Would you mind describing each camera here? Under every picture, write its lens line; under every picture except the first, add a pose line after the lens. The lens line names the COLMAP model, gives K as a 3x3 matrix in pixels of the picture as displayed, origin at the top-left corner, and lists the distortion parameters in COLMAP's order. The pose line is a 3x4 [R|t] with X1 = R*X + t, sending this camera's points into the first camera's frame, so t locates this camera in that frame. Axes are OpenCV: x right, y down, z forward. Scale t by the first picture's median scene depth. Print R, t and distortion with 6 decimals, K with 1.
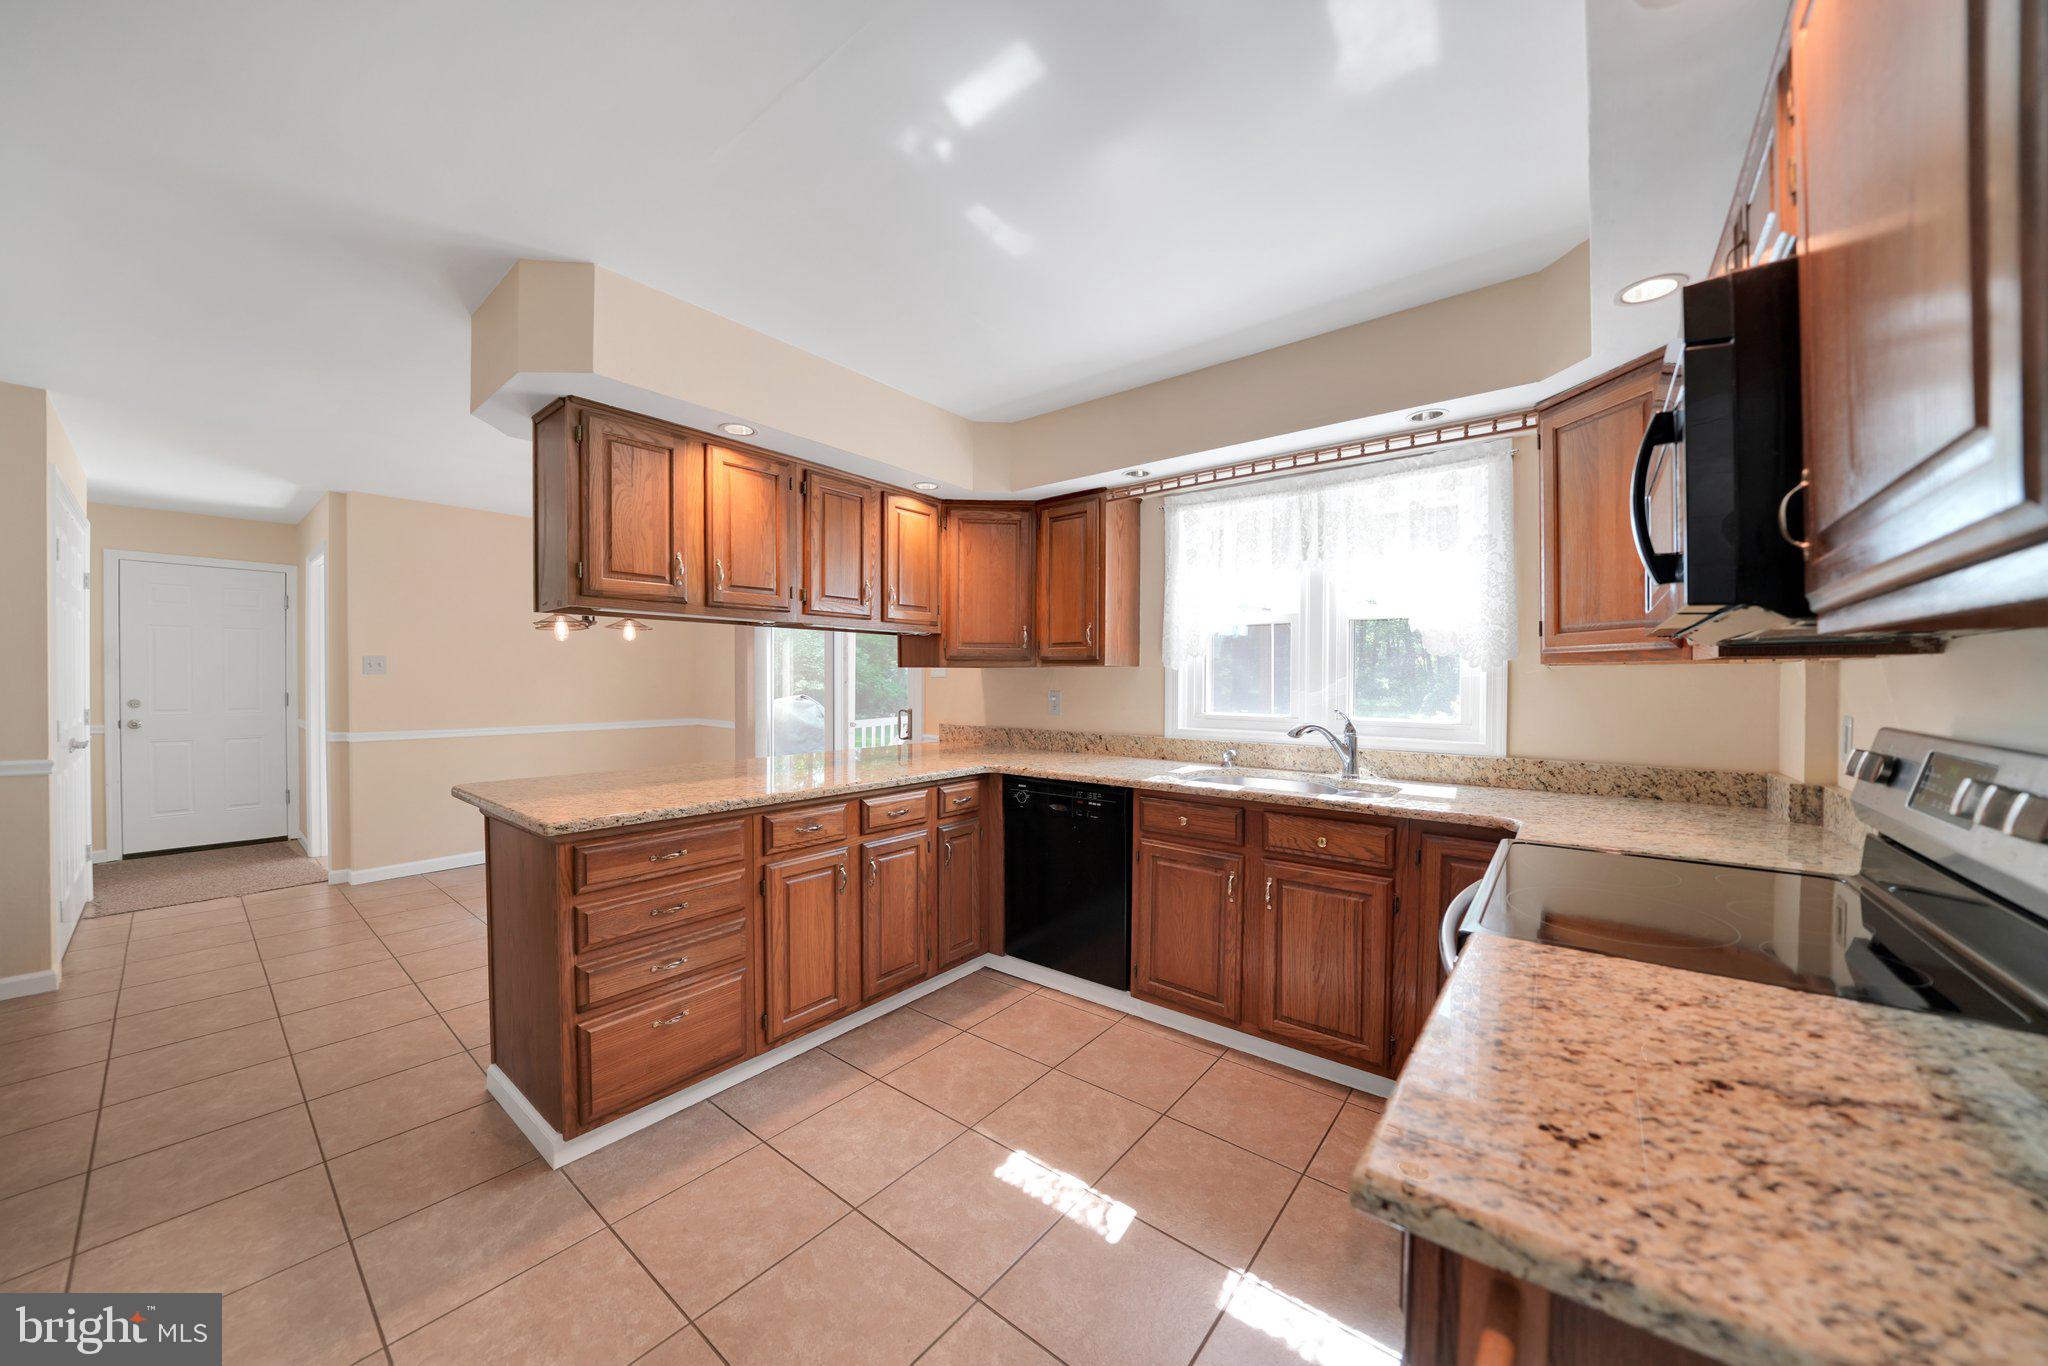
lens RADIAL K [[711.4, 0, 1037.5], [0, 711.4, 687.5], [0, 0, 1]] dist [-0.009162, 0.000521]
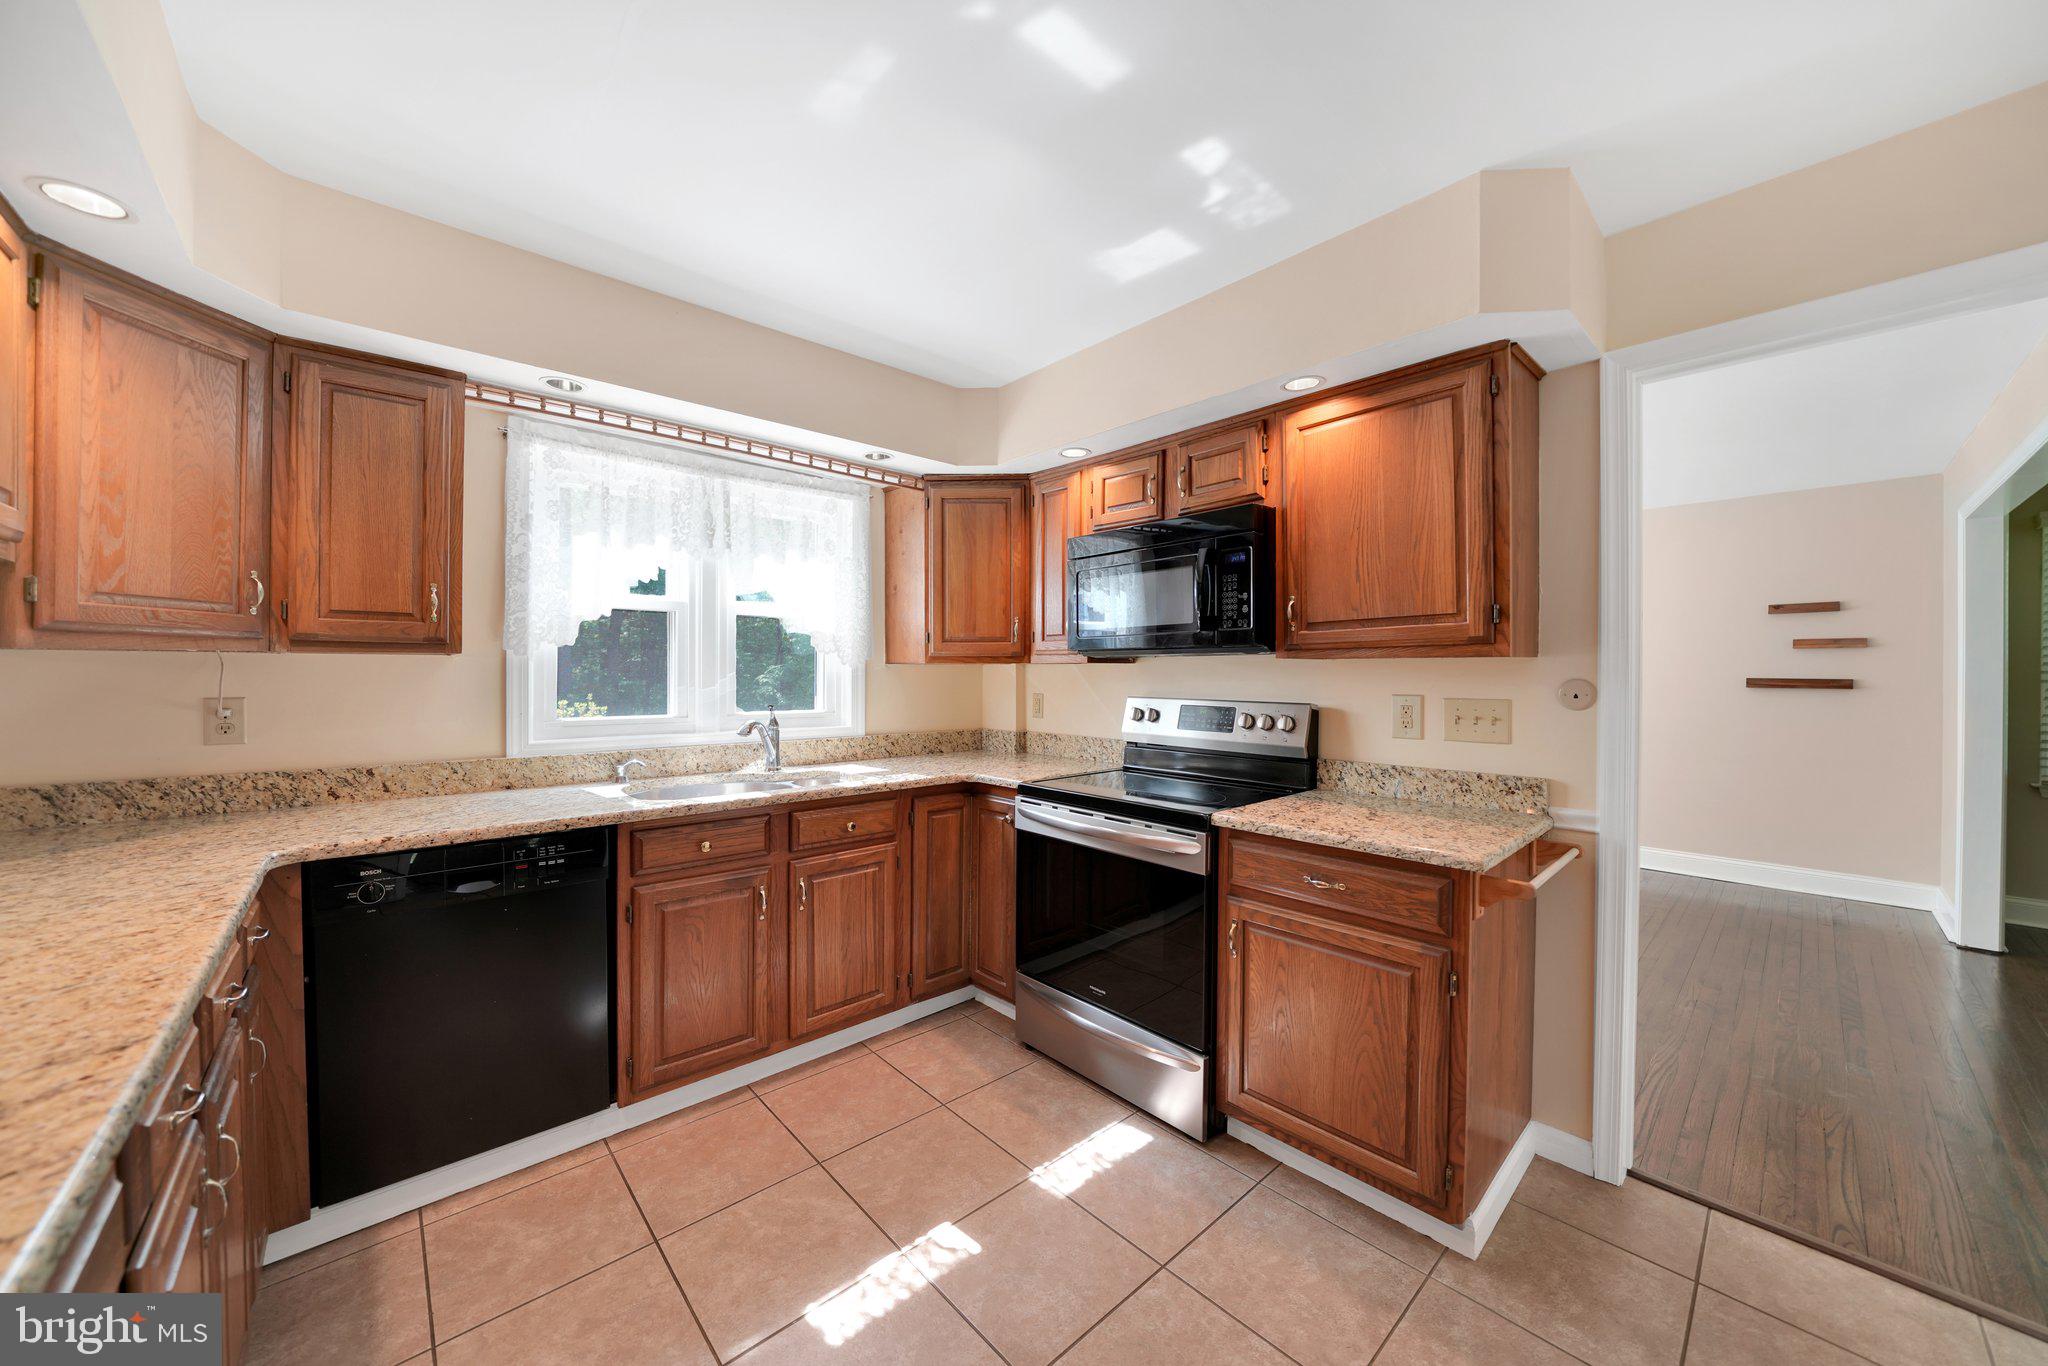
lens RADIAL K [[711.4, 0, 1027.8], [0, 711.4, 678.3], [0, 0, 1]] dist [-0.009162, 0.000521]
pose [[0.185025, -0.010160, 0.982681, -0.515537], [0.009705, 0.999917, 0.008511, -0.011352], [-0.982686, 0.007962, 0.185108, 0.457259]]
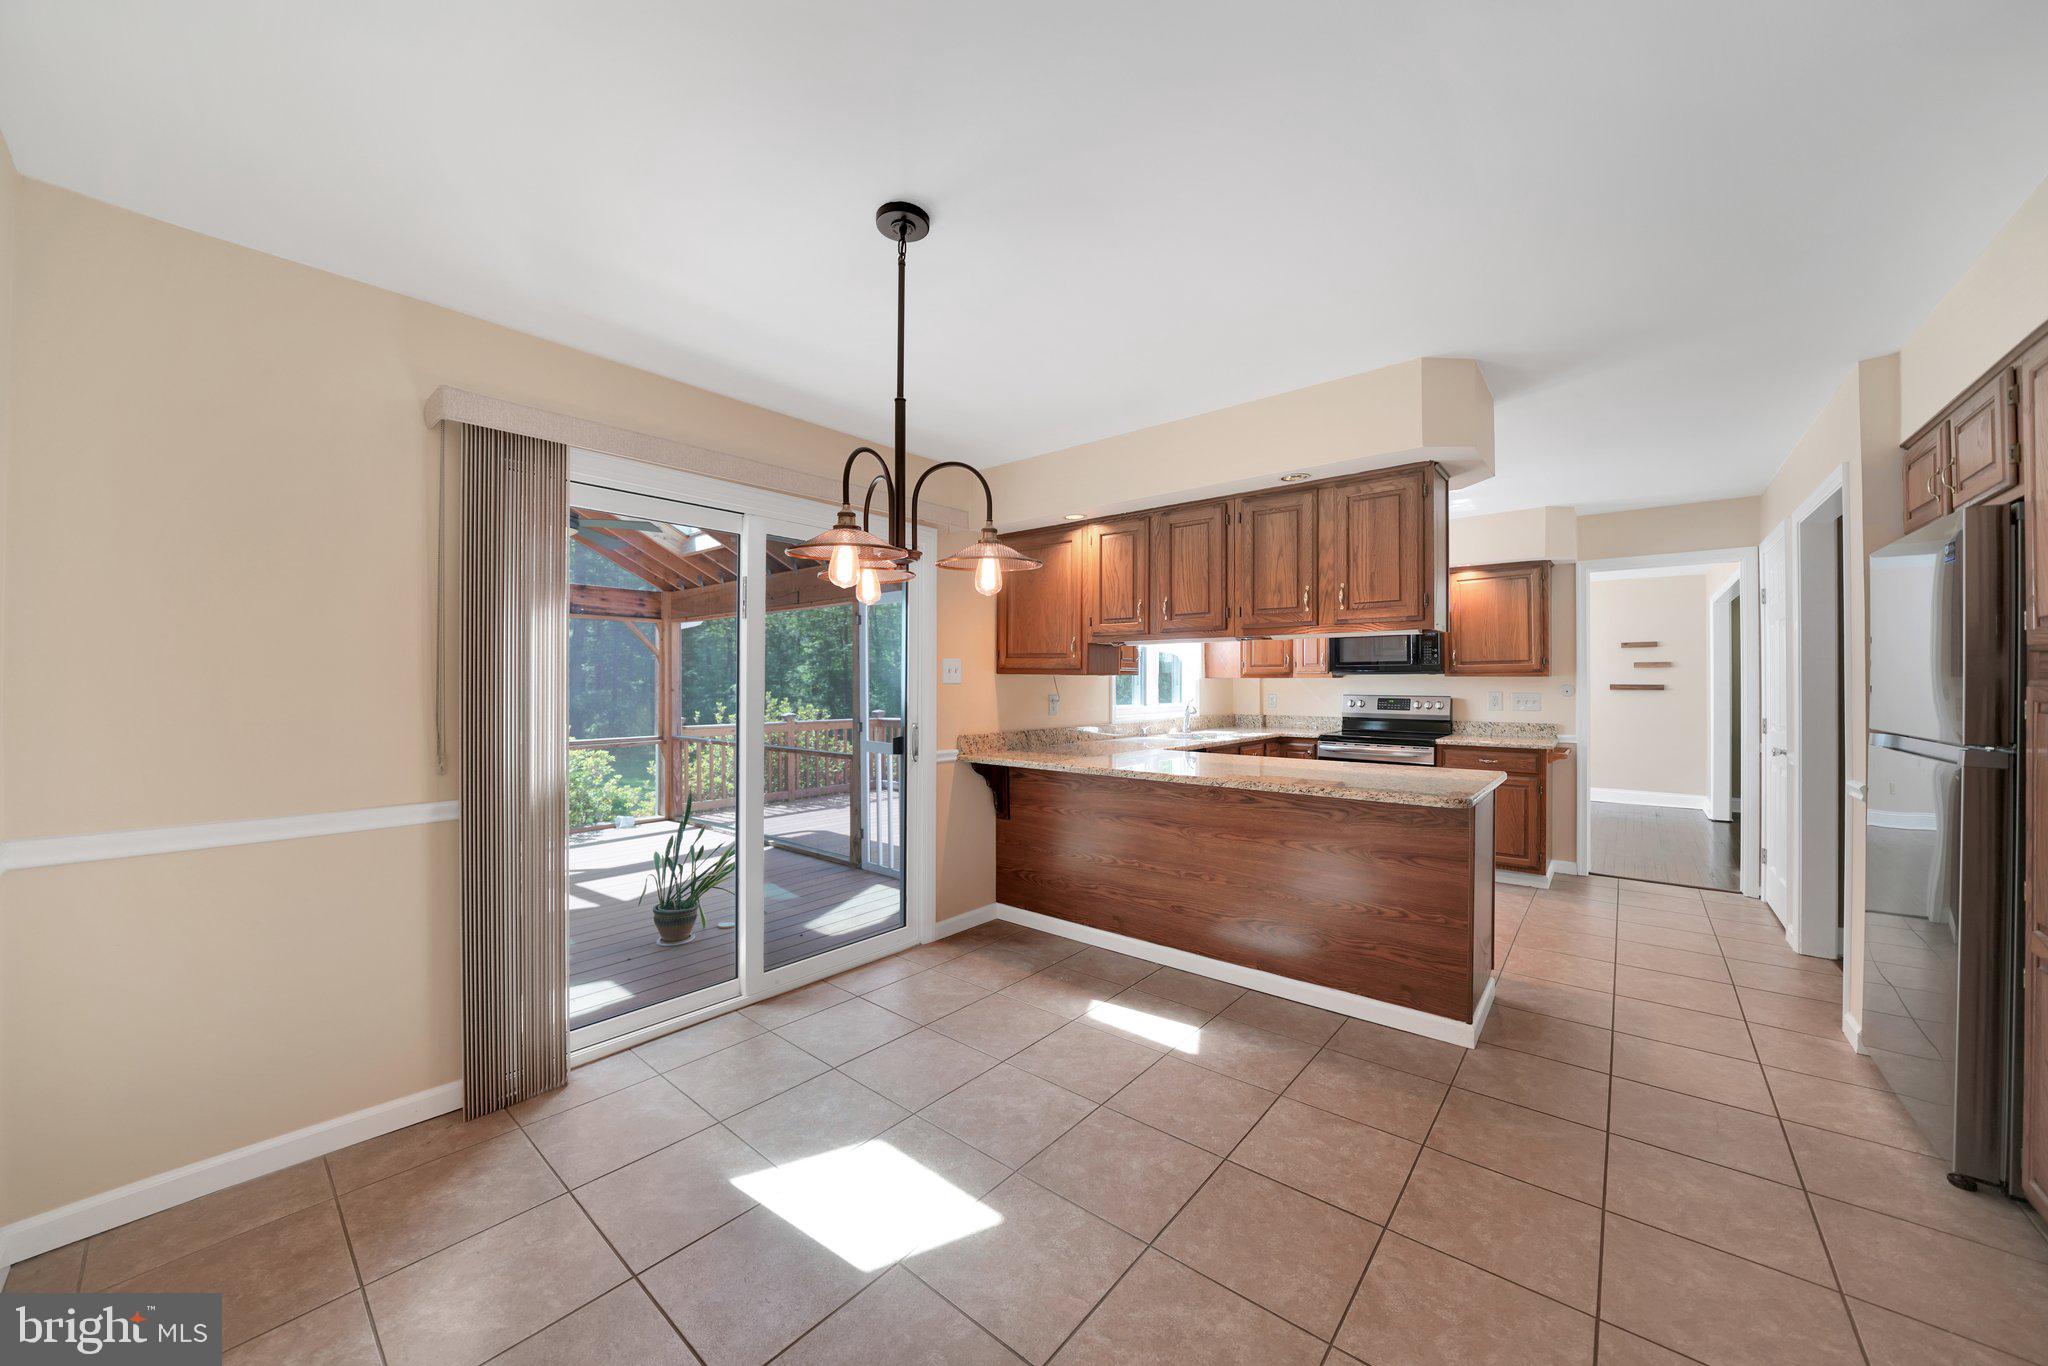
lens RADIAL K [[711.4, 0, 1035.1], [0, 711.4, 682.3], [0, 0, 1]] dist [-0.009162, 0.000521]
pose [[0.051650, -0.003744, 0.998658, -1.640077], [0.012015, 0.999923, 0.003127, -0.028367], [-0.998593, 0.011838, 0.051691, 1.347256]]
